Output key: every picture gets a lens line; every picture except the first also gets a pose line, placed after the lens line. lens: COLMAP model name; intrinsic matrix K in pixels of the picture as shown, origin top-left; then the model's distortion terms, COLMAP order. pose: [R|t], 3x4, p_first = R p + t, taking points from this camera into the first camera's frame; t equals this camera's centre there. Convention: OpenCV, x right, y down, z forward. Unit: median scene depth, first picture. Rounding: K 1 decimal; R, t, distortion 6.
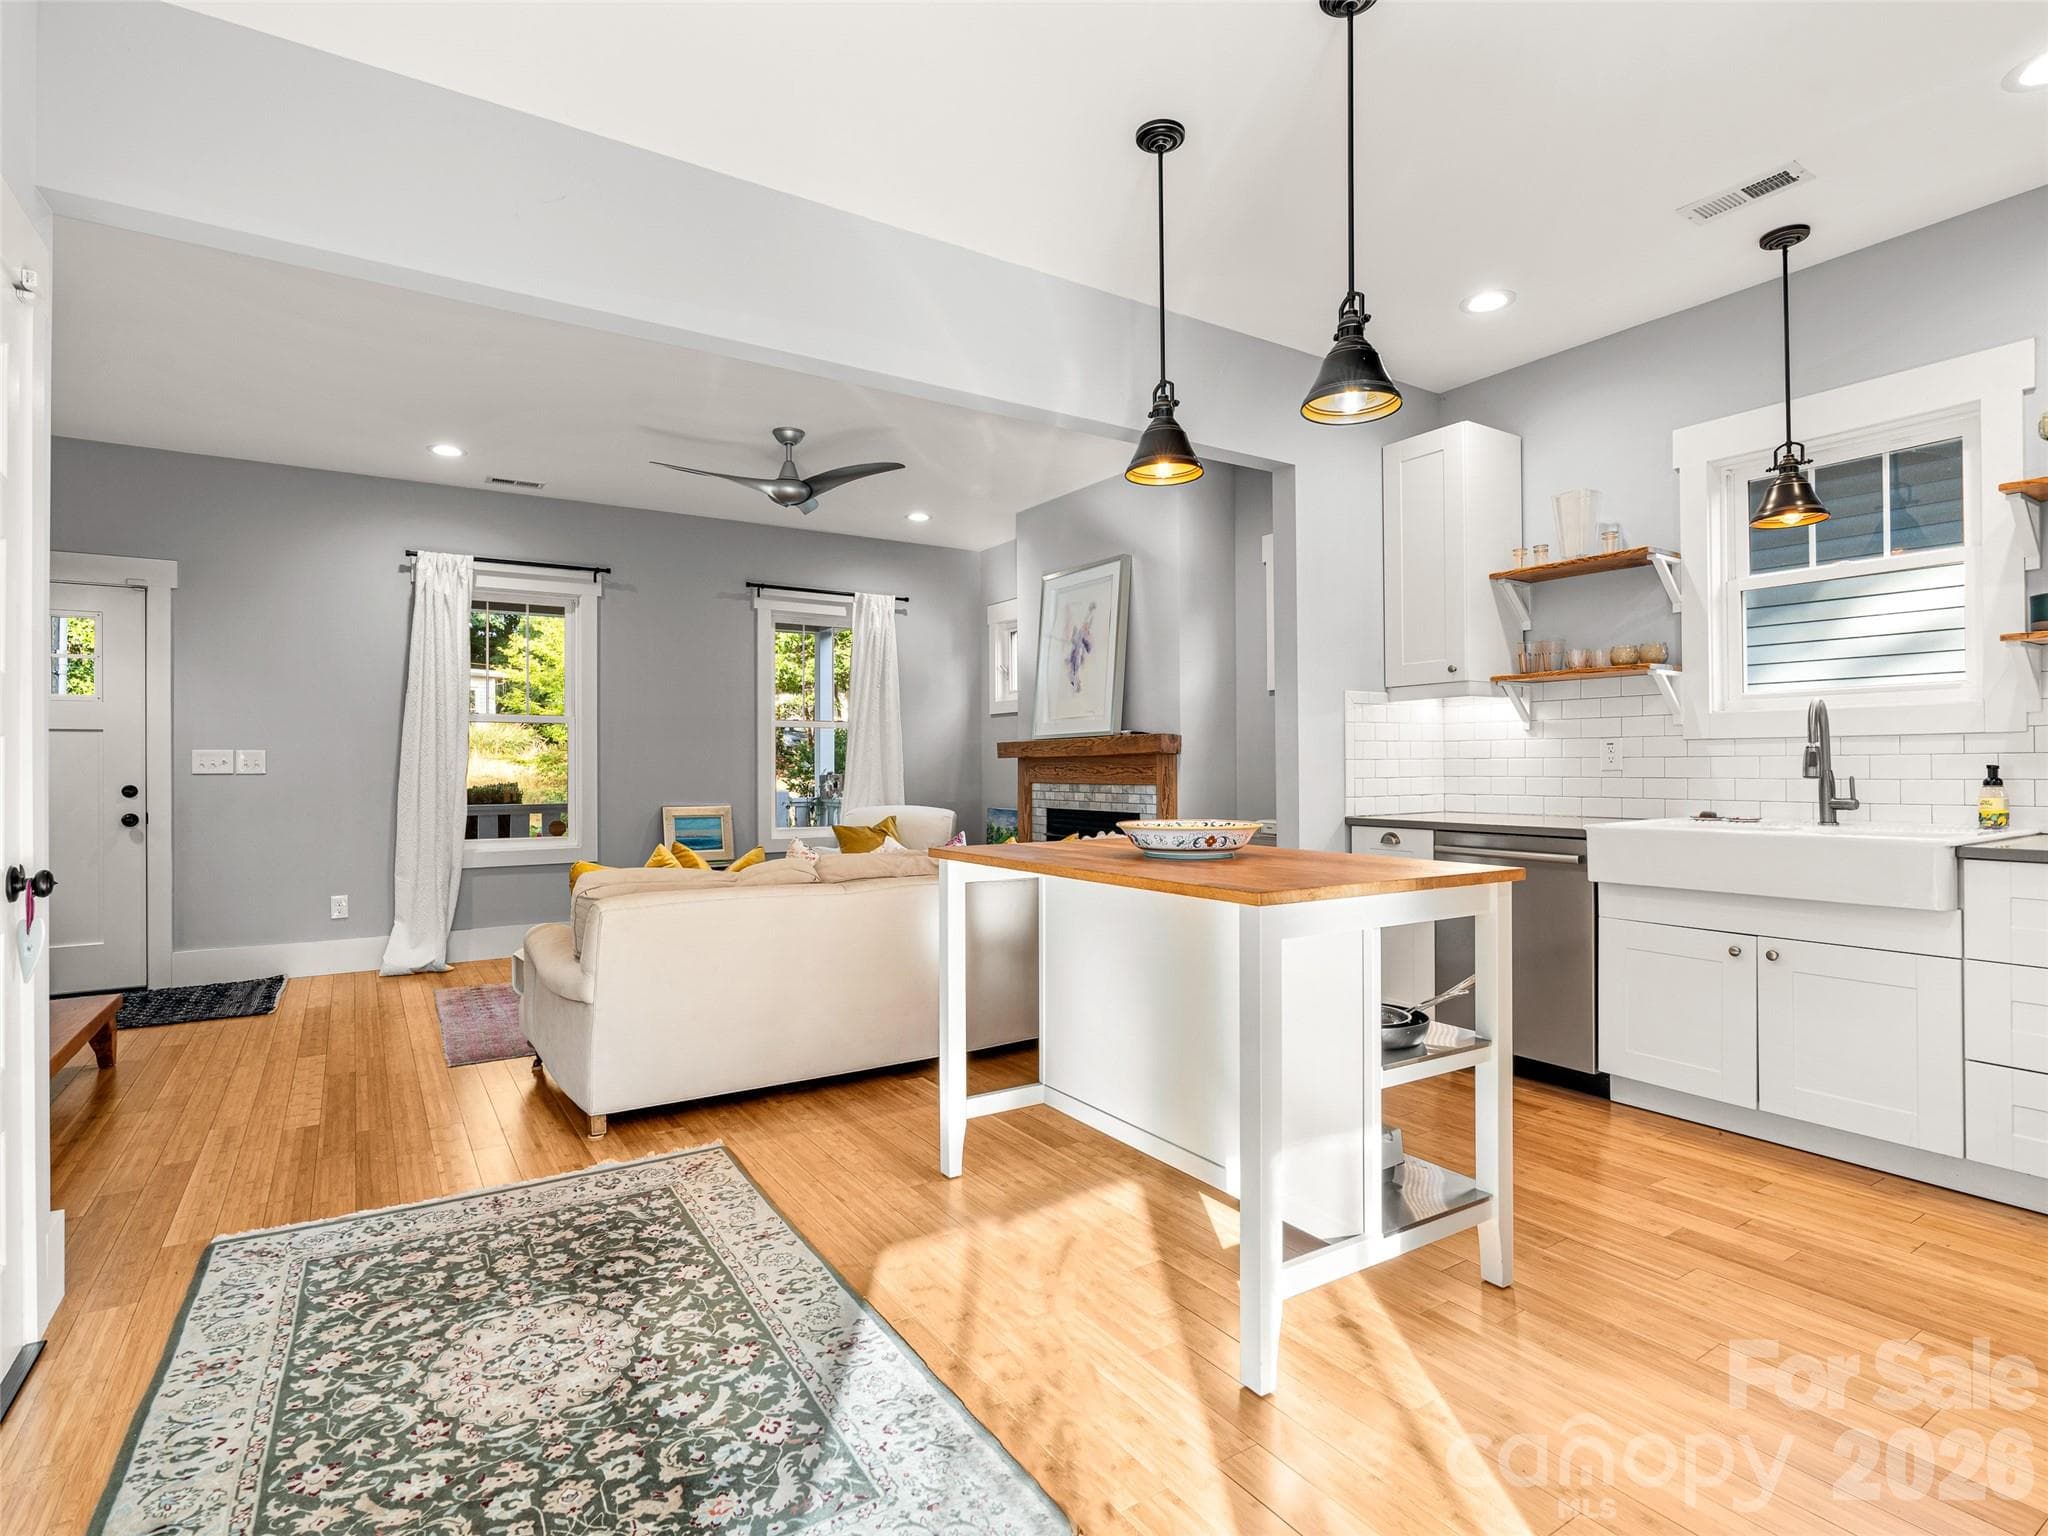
lens RADIAL K [[1044.4, 0, 1024.0], [0, 1044.4, 768.0], [0, 0, 1]] dist [-0.012003, -0.000195]
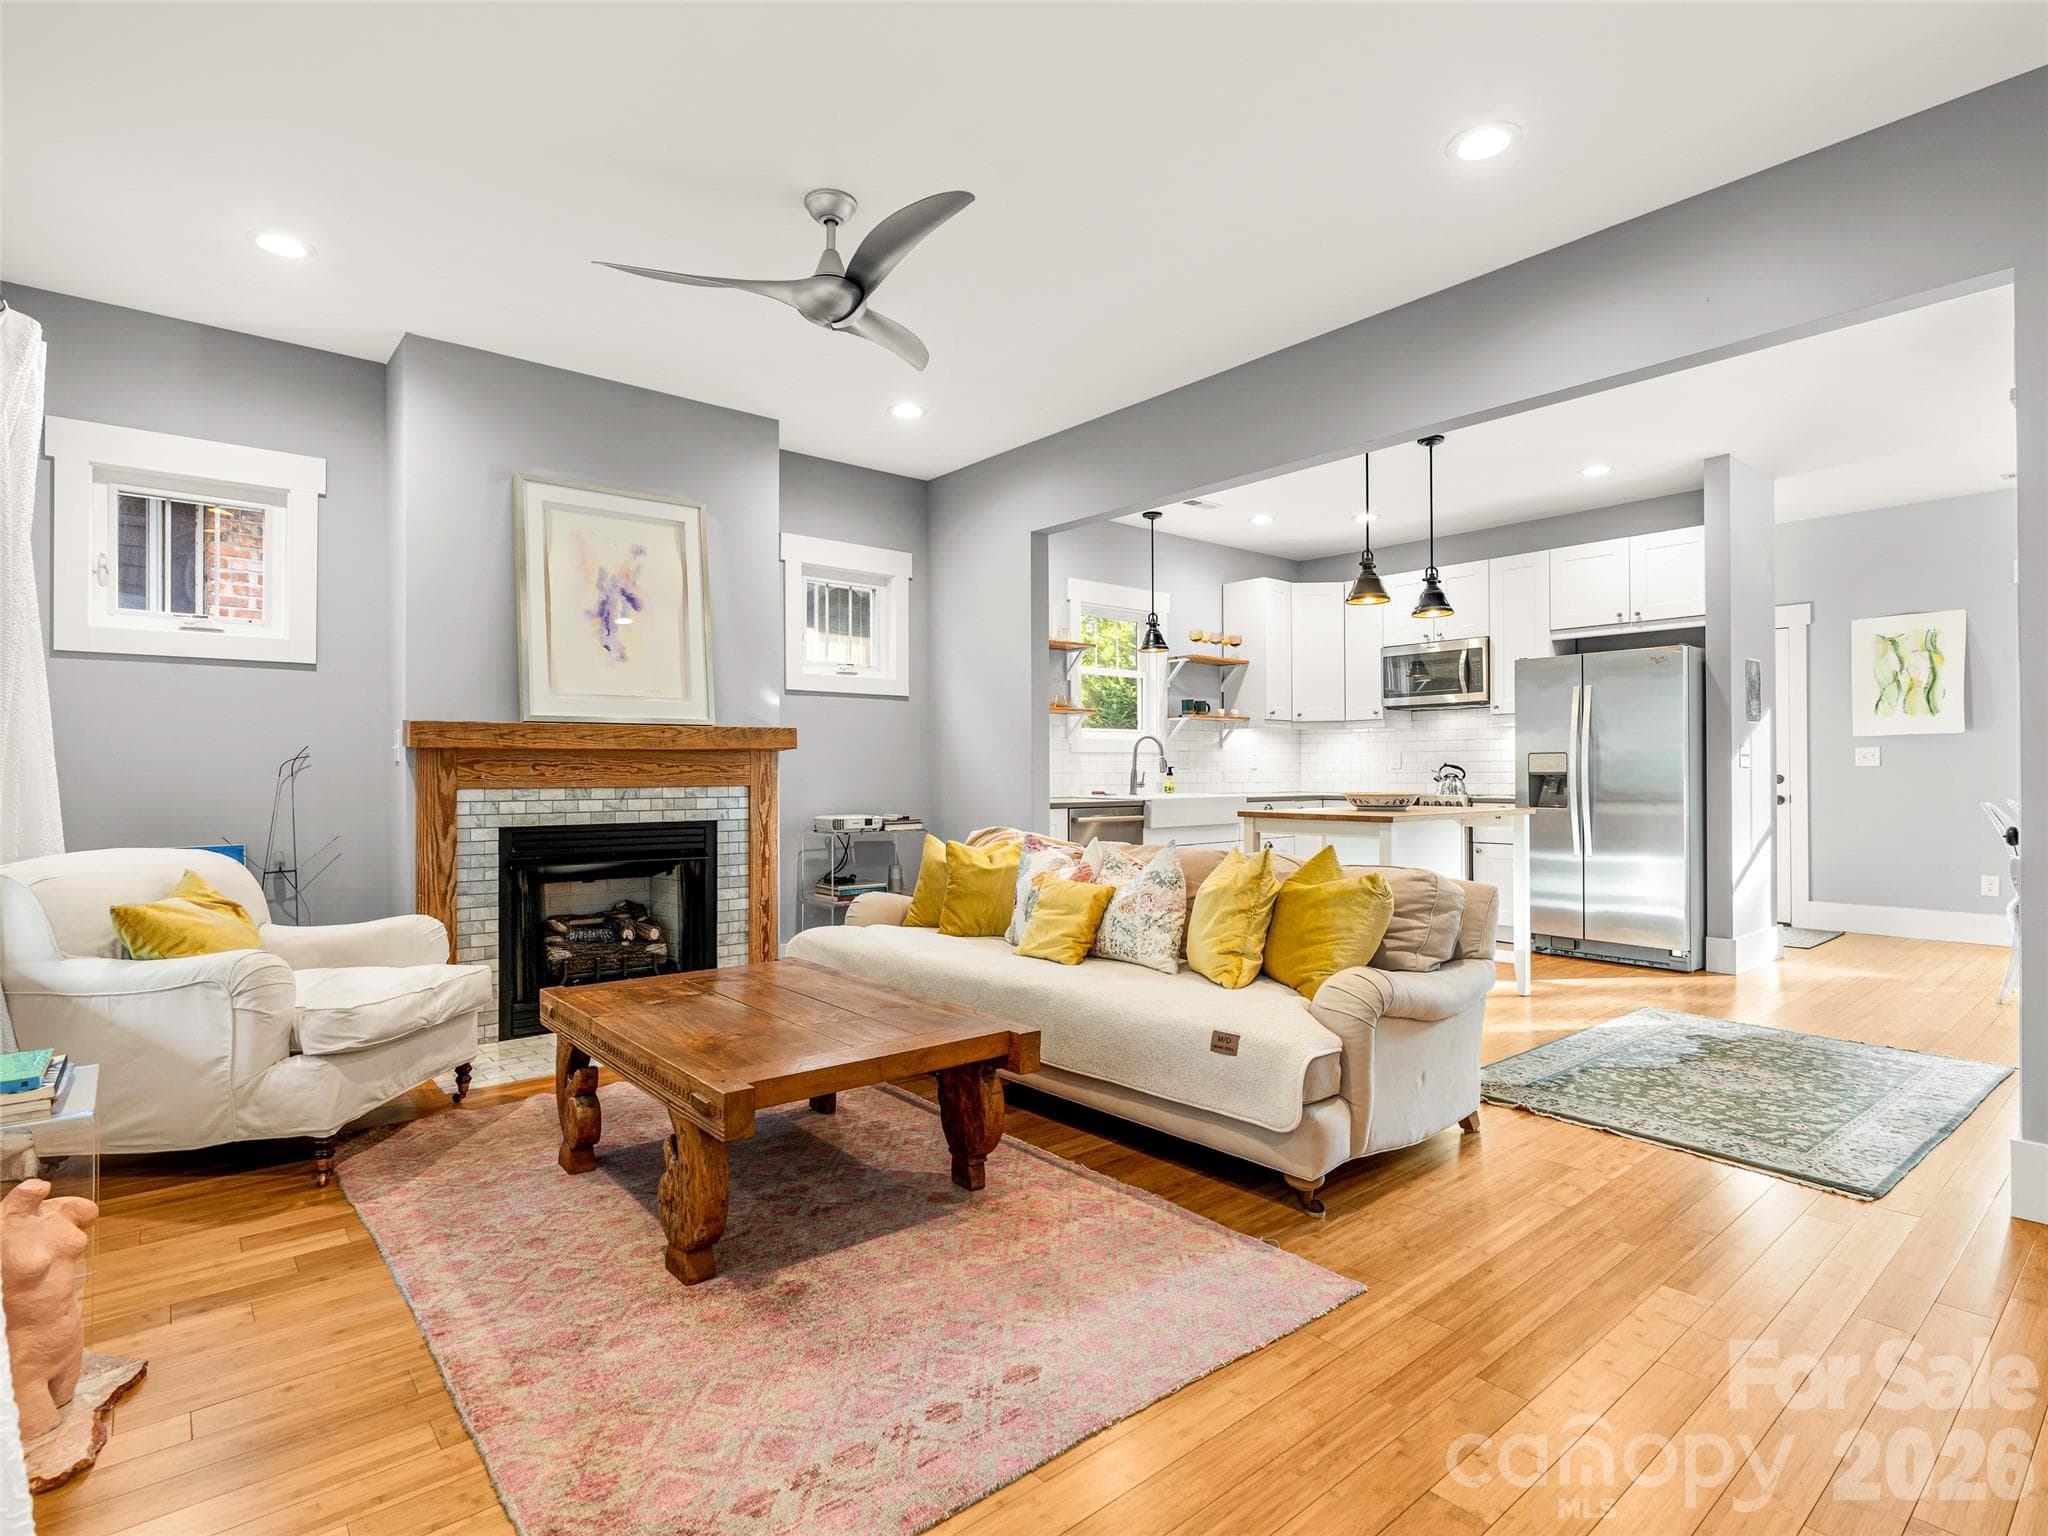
lens RADIAL K [[1047.5, 0, 1024.0], [0, 1047.5, 768.0], [0, 0, 1]] dist [0.000432, -0.000110]
pose [[-0.134191, 0.005614, 0.990940, -1.427032], [0.001617, 0.999984, -0.005446, 0.012376], [-0.990954, 0.000871, -0.134198, 1.648202]]
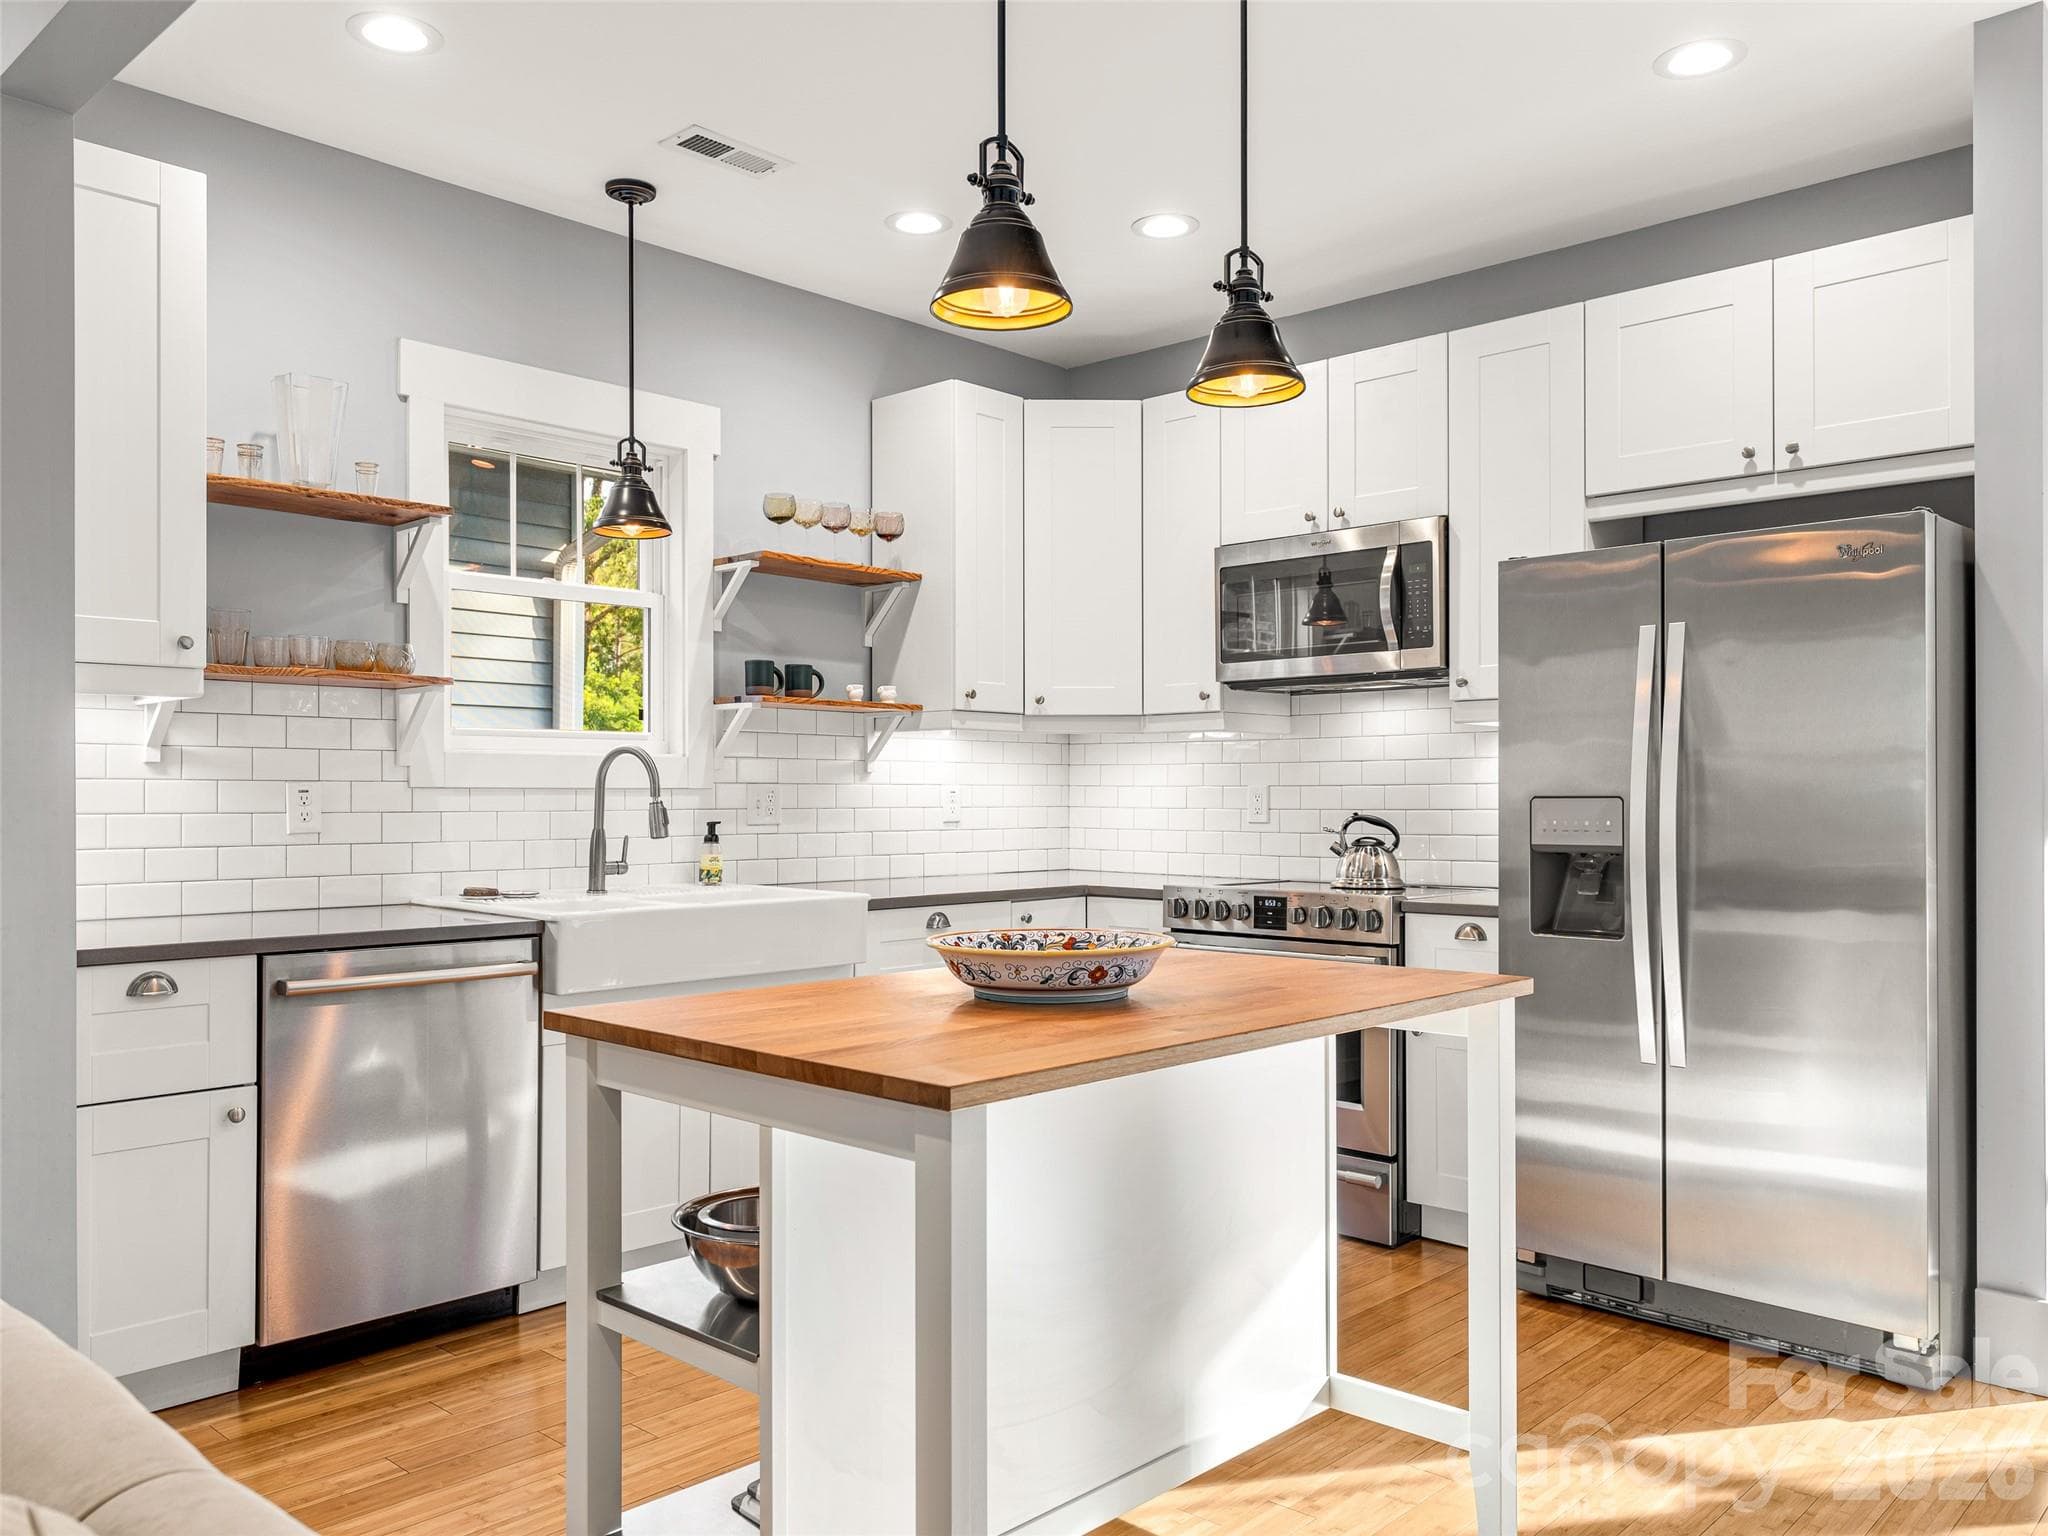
lens RADIAL K [[1534.5, 0, 1026.5], [0, 1534.5, 790.9], [0, 0, 1]] dist [0.003127, 0.002988]
pose [[-0.241800, 0.005208, 0.970312, -0.573742], [-0.000302, 0.999985, -0.005443, -0.024339], [-0.970326, -0.001609, -0.241795, 1.051837]]
